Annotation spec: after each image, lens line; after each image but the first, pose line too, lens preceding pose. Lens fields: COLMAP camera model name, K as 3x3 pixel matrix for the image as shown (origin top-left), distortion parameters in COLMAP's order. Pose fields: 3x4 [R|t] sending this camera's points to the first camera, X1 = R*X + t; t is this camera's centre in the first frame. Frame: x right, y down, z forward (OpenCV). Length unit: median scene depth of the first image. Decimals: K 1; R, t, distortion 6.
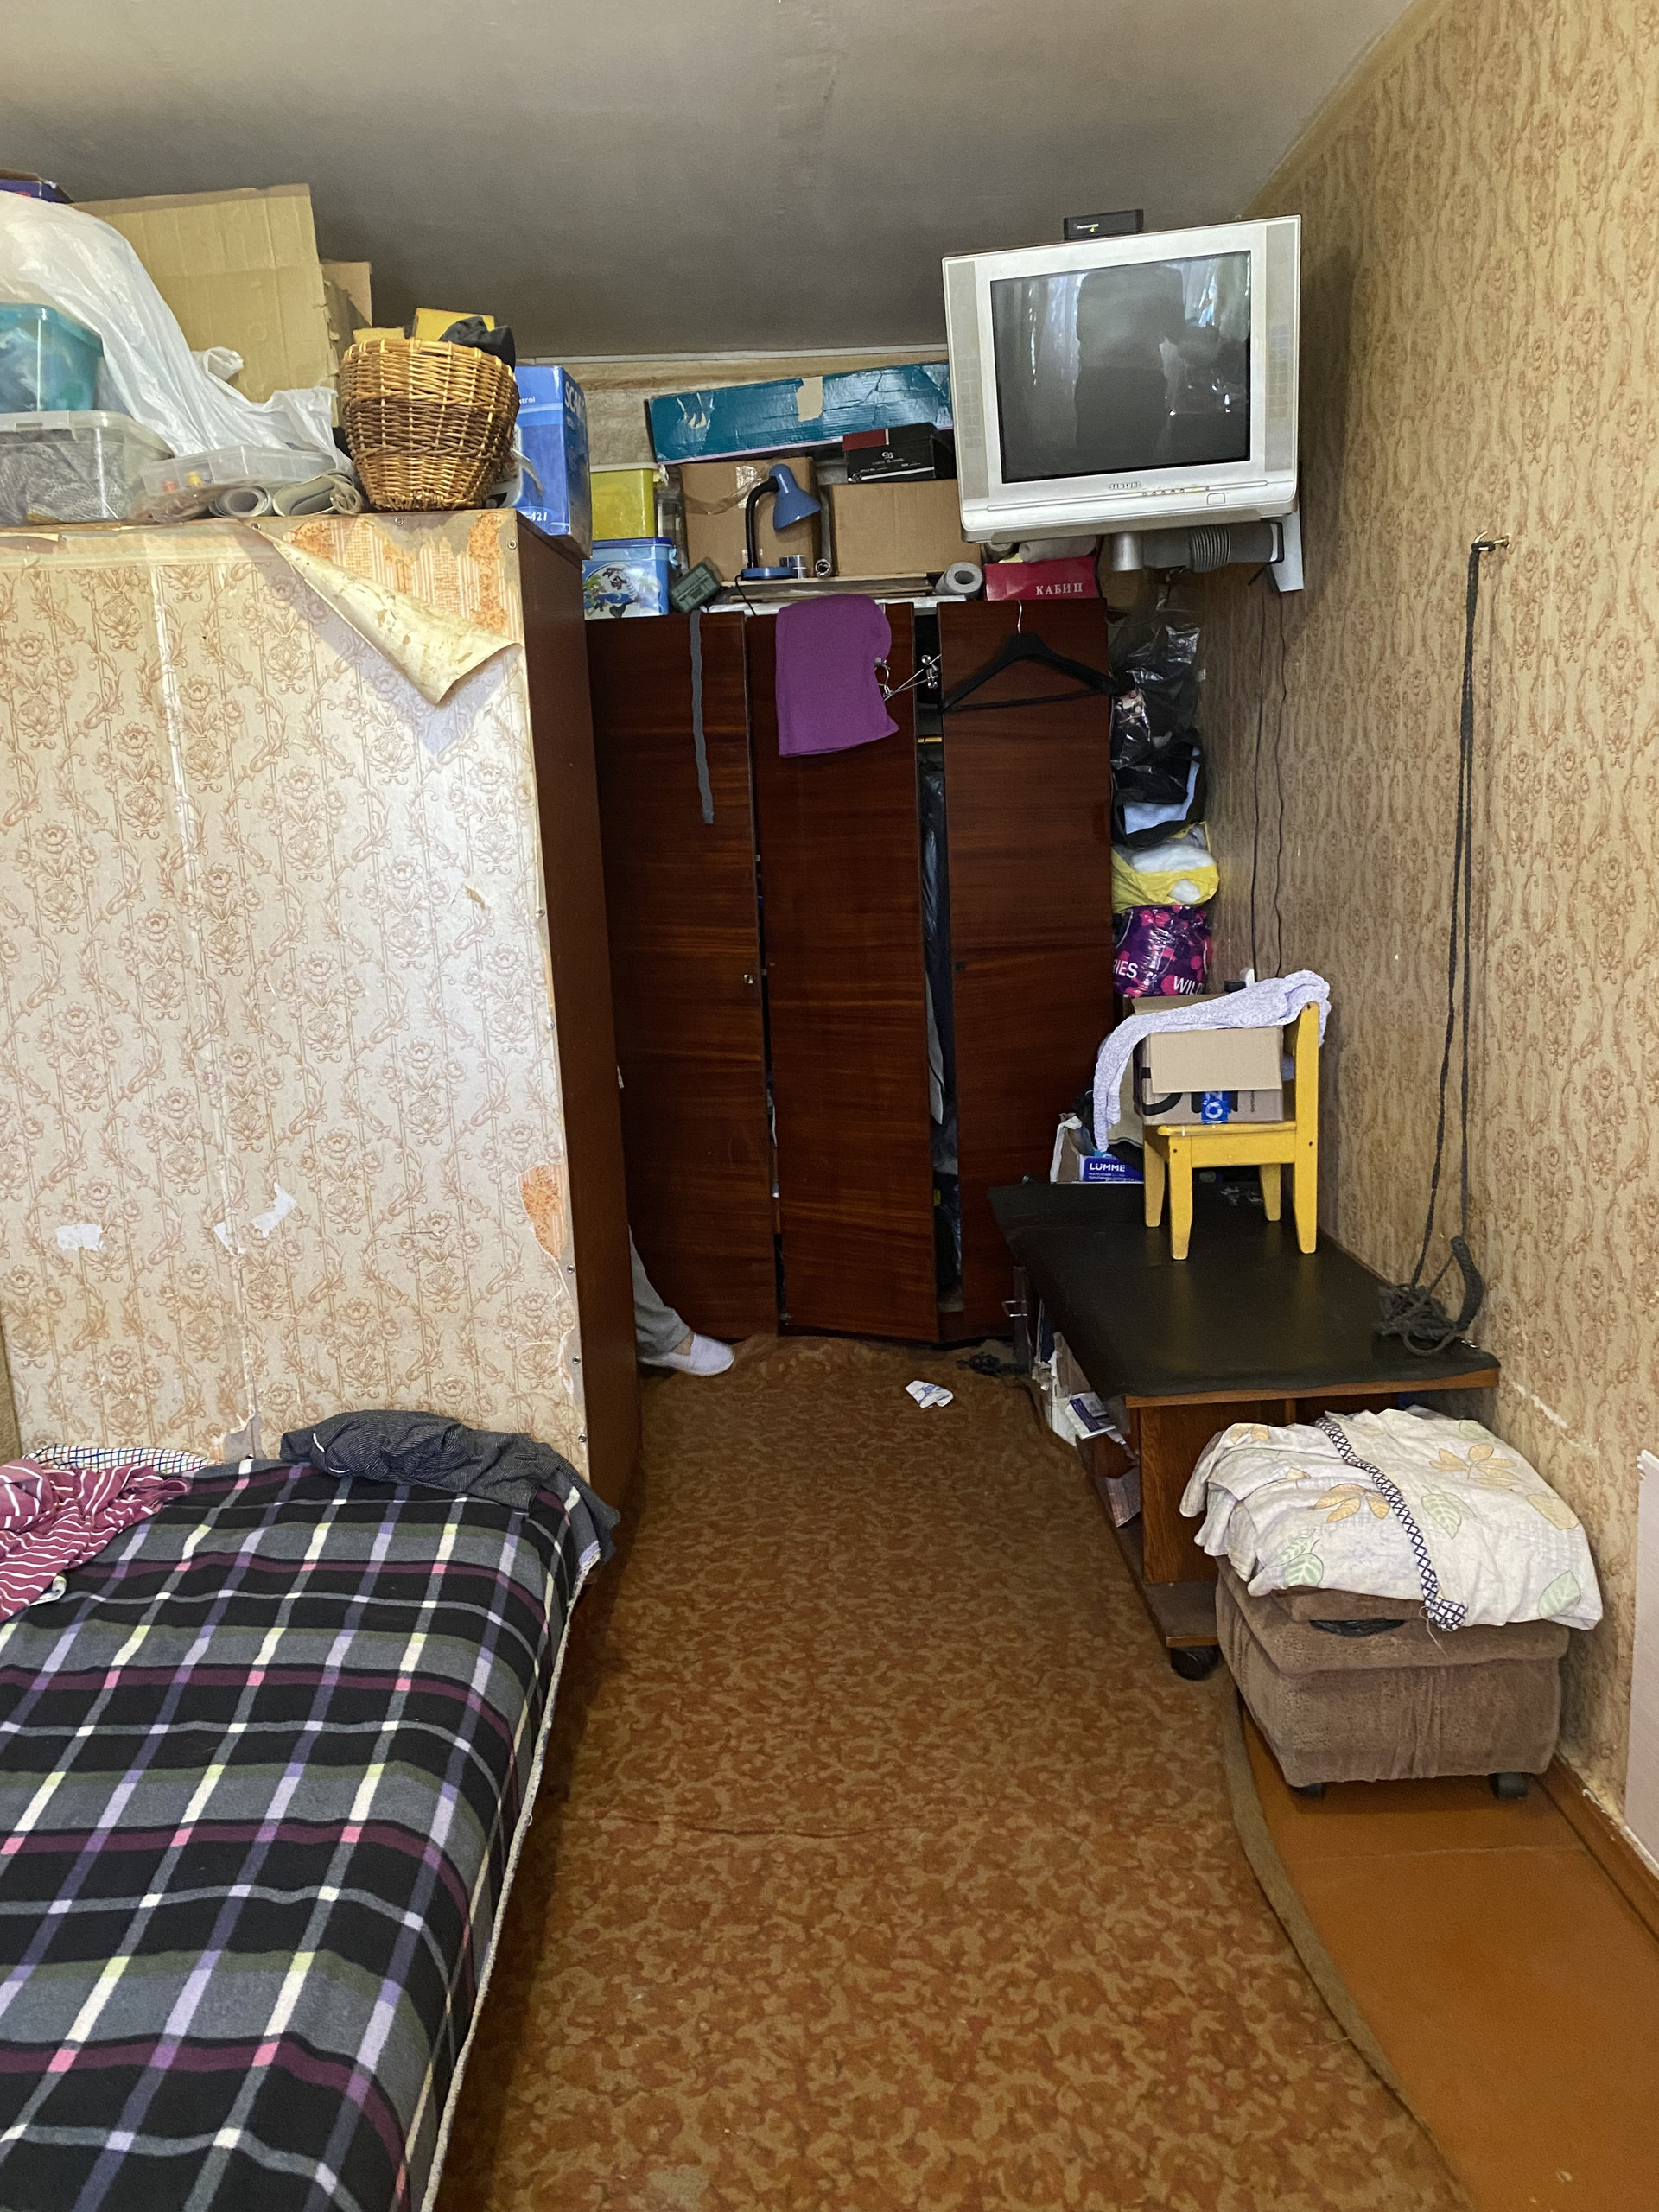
lens RADIAL K [[1677.0, 0, 834.4], [0, 1677.0, 1107.3], [0, 0, 1]] dist [0.009281, -0.018706]
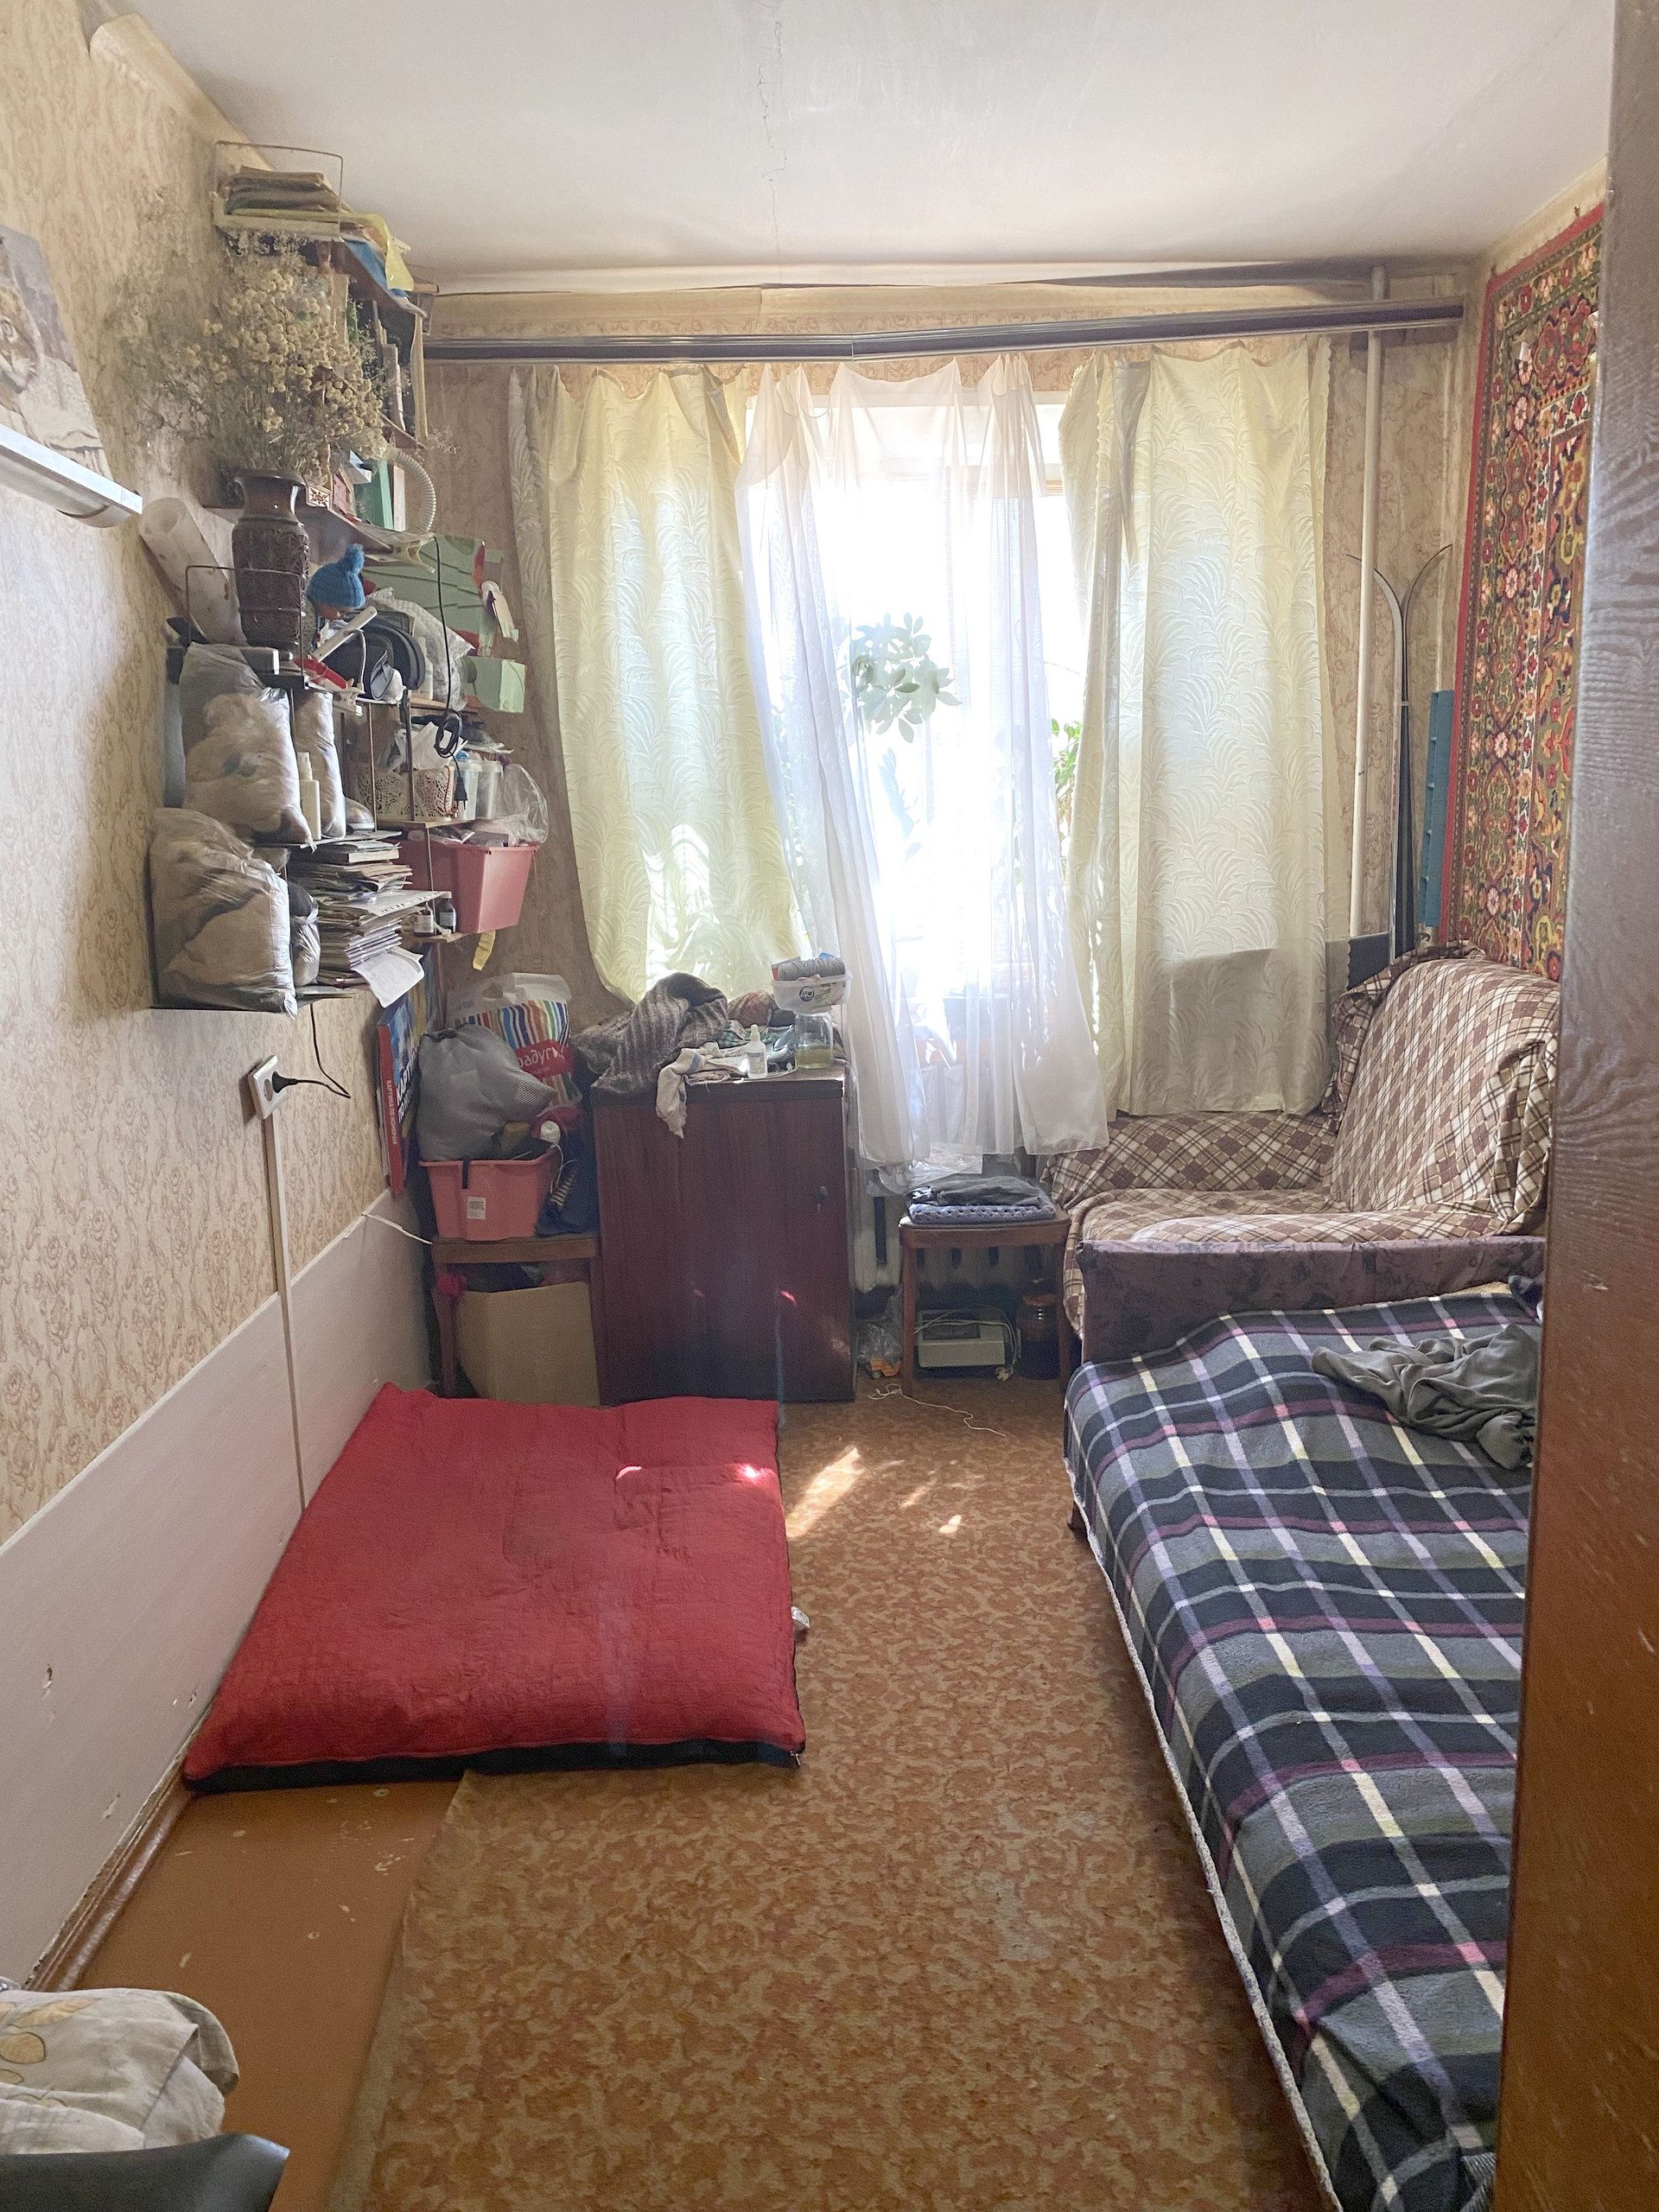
lens RADIAL K [[1677.0, 0, 836.8], [0, 1677.0, 1102.9], [0, 0, 1]] dist [0.009281, -0.018706]
pose [[-0.997282, 0.063803, 0.036844, -0.040104], [0.072905, 0.926786, 0.368446, -0.347715], [-0.010639, 0.370131, -0.928919, 1.779372]]
